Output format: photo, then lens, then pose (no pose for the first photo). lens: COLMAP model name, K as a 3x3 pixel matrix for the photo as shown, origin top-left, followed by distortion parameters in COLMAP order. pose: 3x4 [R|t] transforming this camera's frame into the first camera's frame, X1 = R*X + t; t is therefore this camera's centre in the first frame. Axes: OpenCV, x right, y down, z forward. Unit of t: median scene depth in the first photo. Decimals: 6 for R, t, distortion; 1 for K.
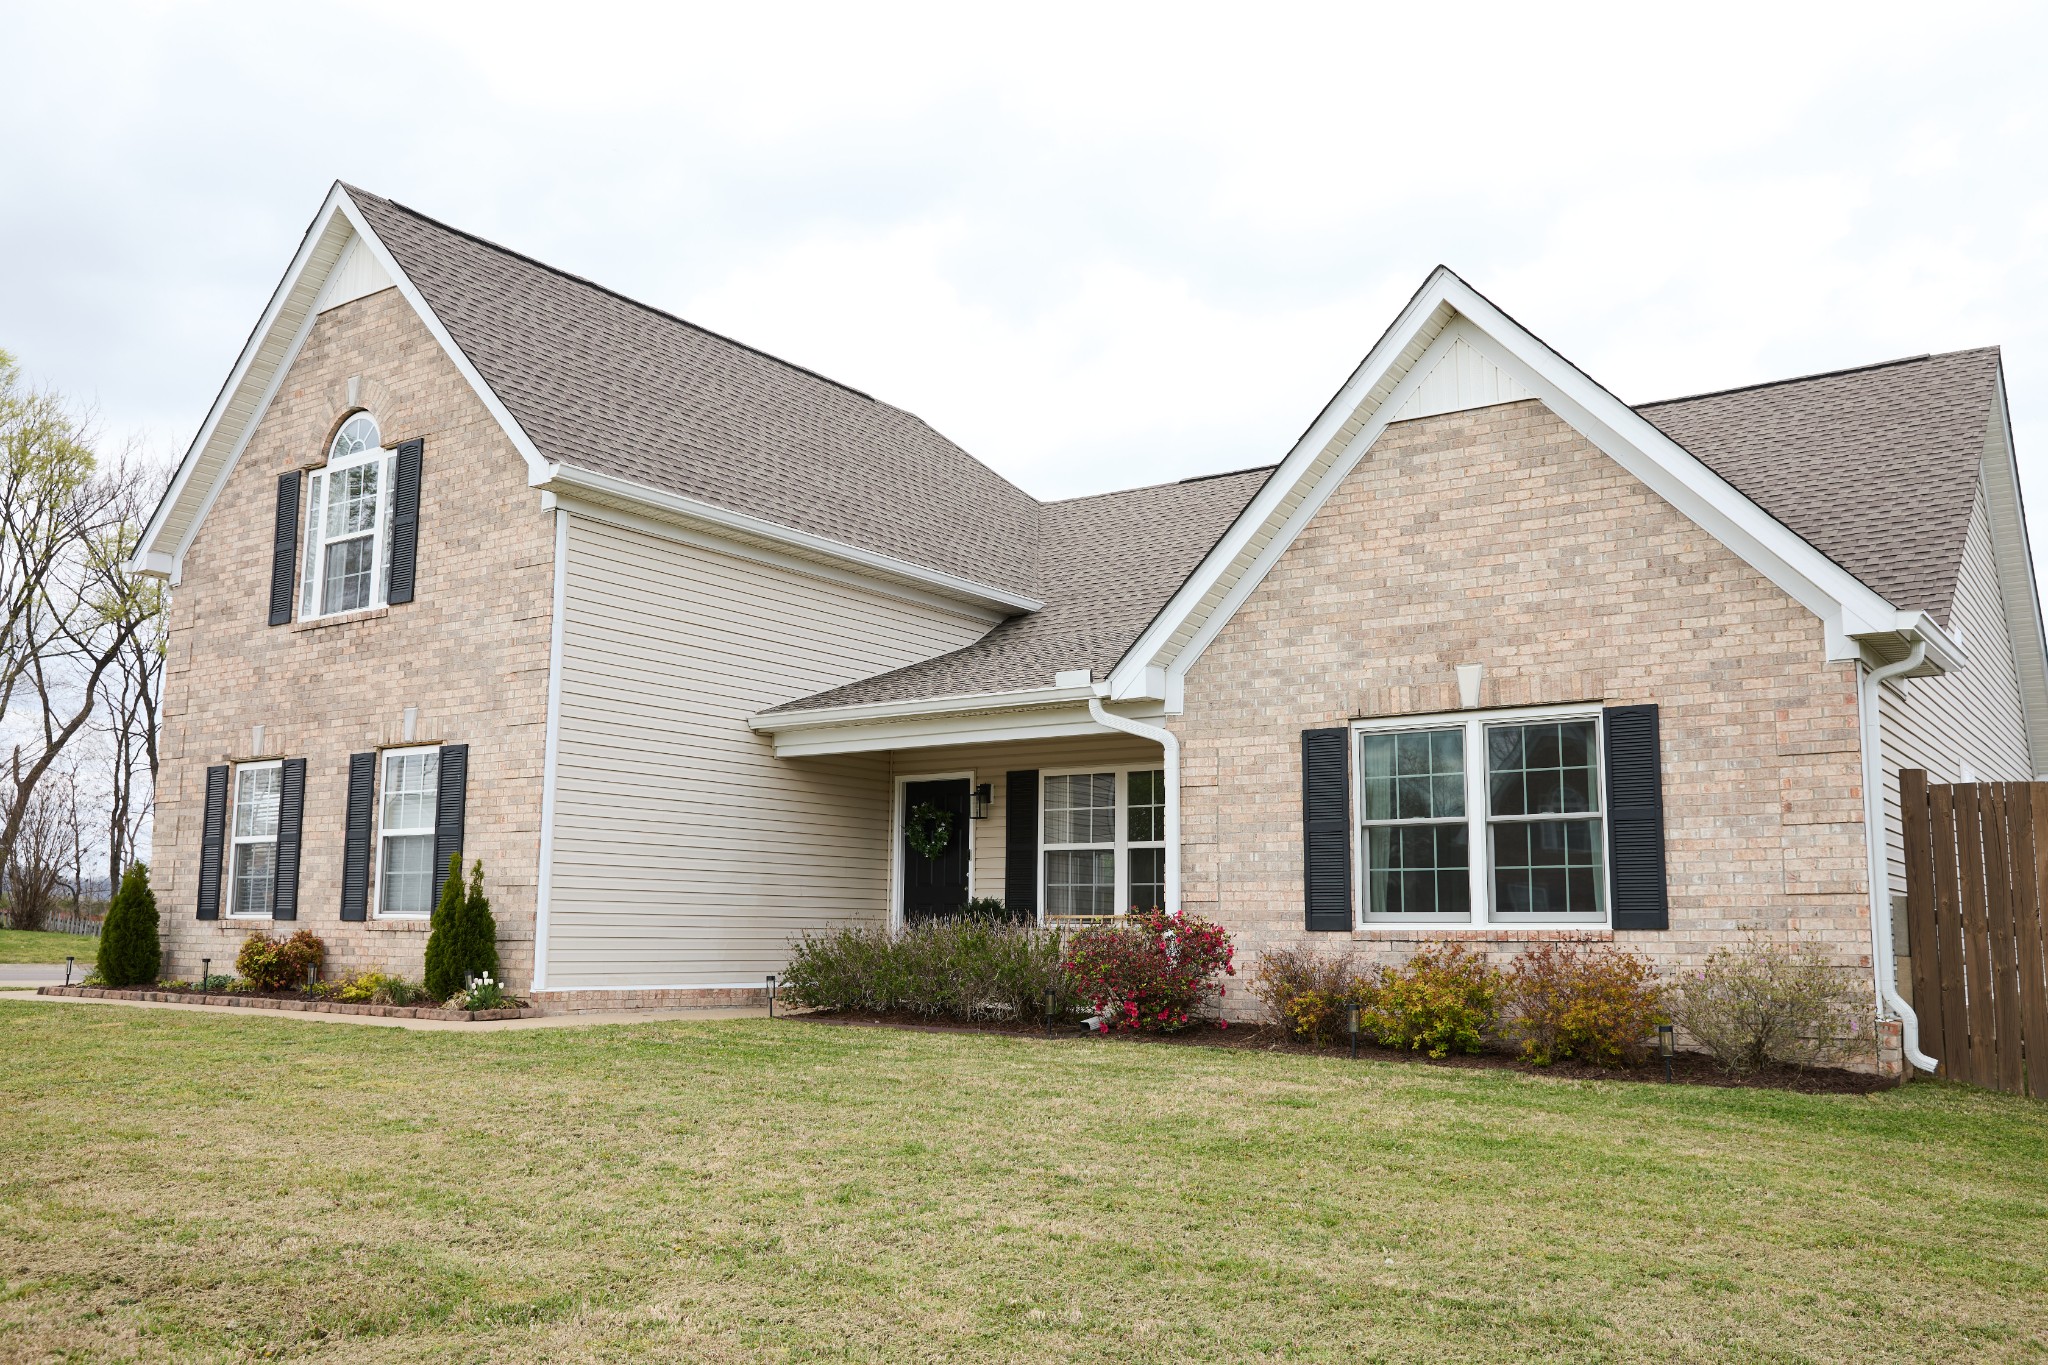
lens RADIAL K [[1695.8, 0, 1023.7], [0, 1695.8, 638.1], [0, 0, 1]] dist [-0.035117, 0.001009]
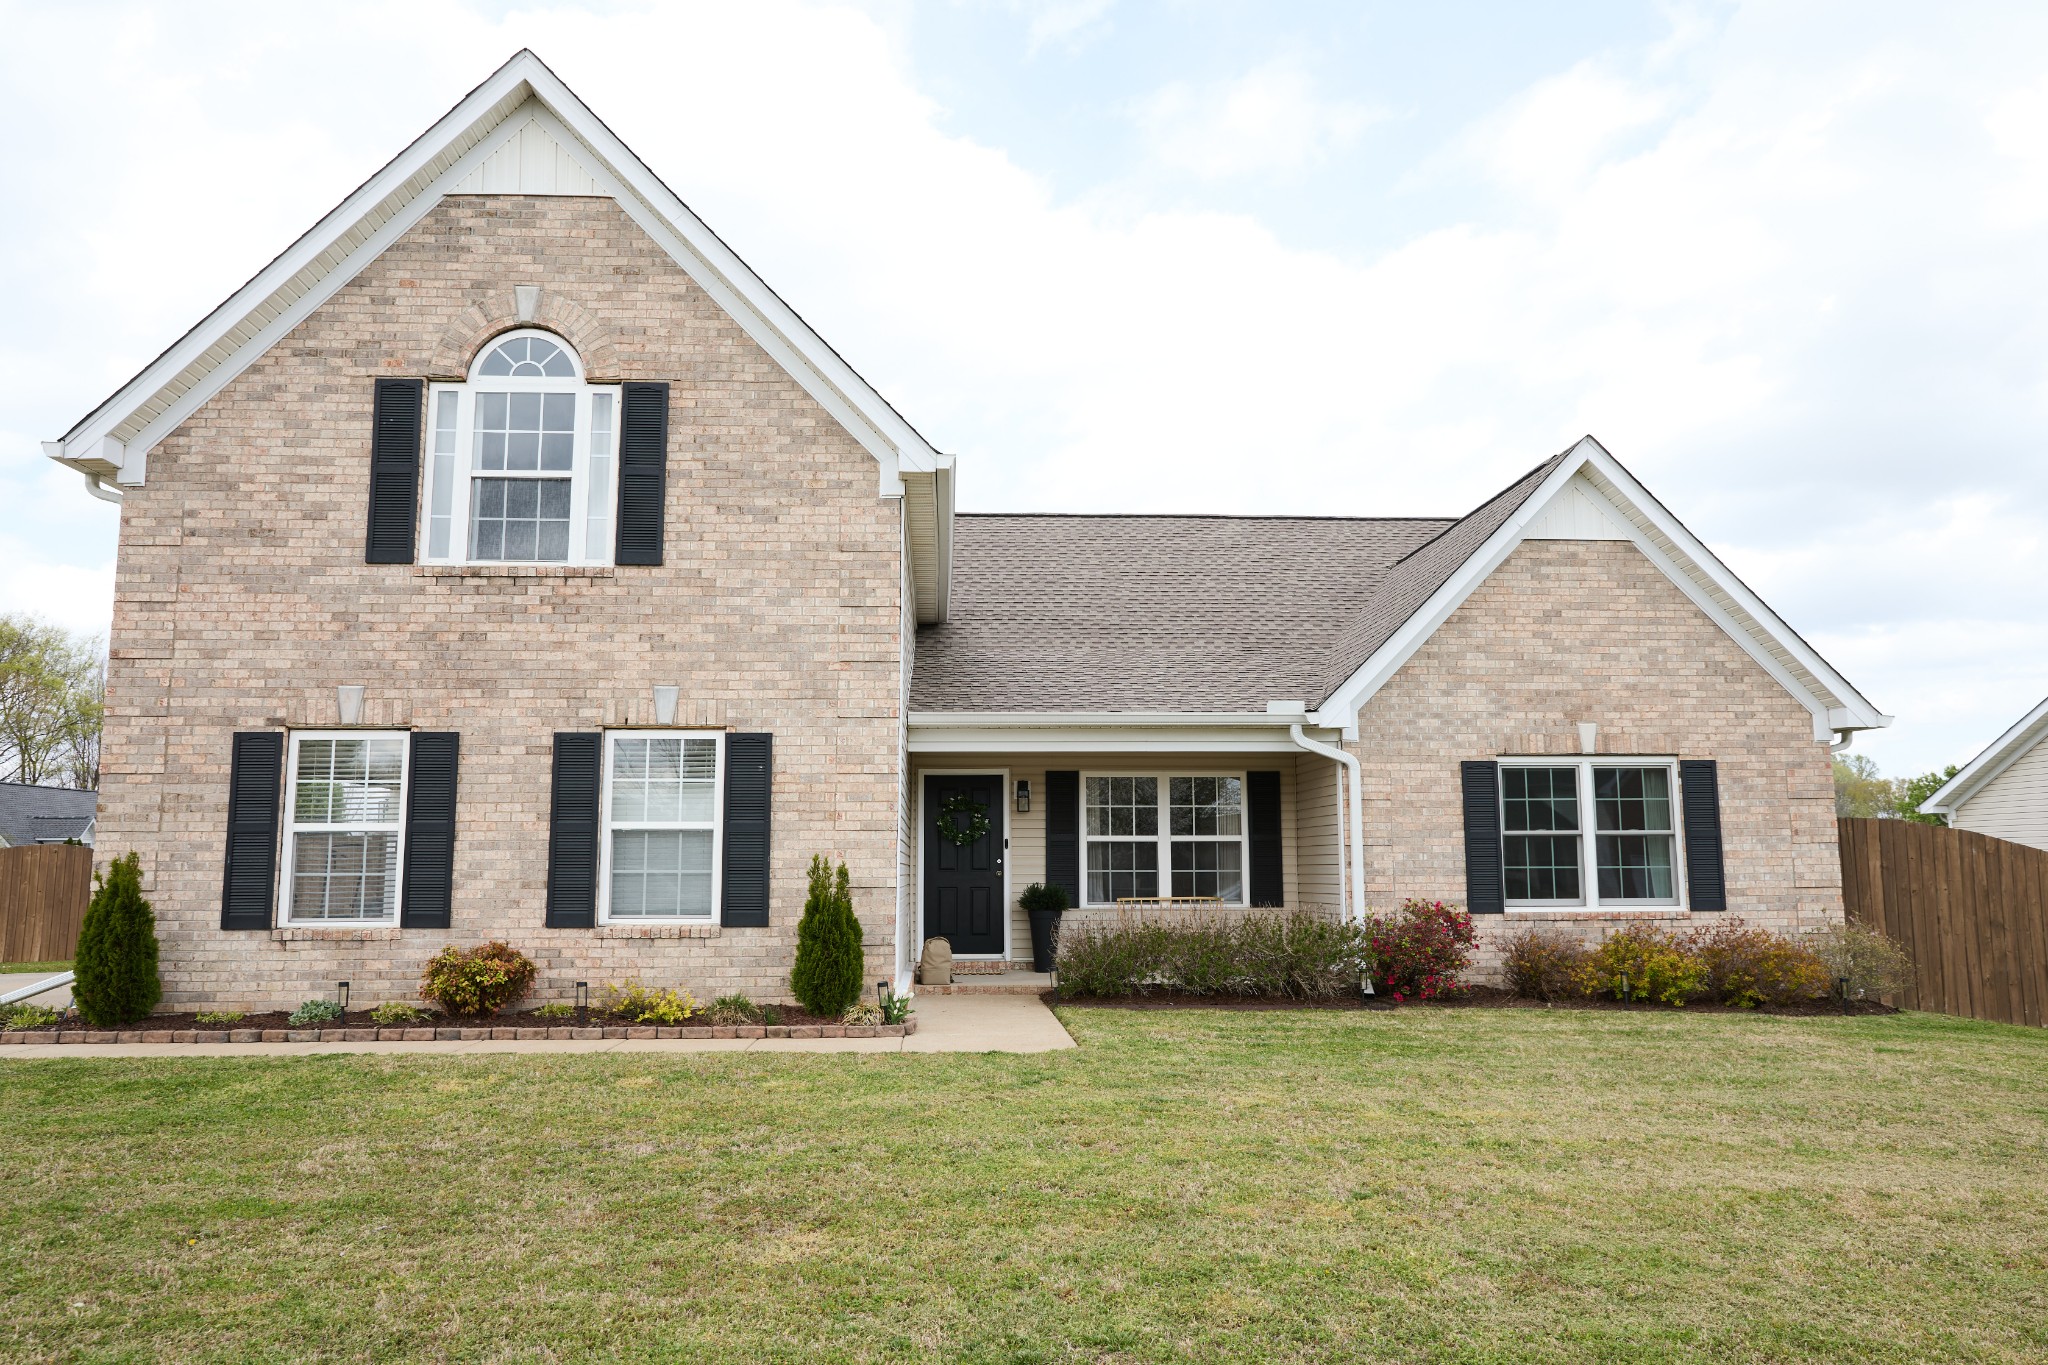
lens RADIAL K [[1374.0, 0, 1023.5], [0, 1374.0, 655.3], [0, 0, 1]] dist [-0.000880, 0.001869]
pose [[0.786694, 0.084484, 0.611535, -0.768553], [-0.096544, 0.995240, -0.013297, 0.019469], [-0.609748, -0.048580, 0.791105, 0.365291]]
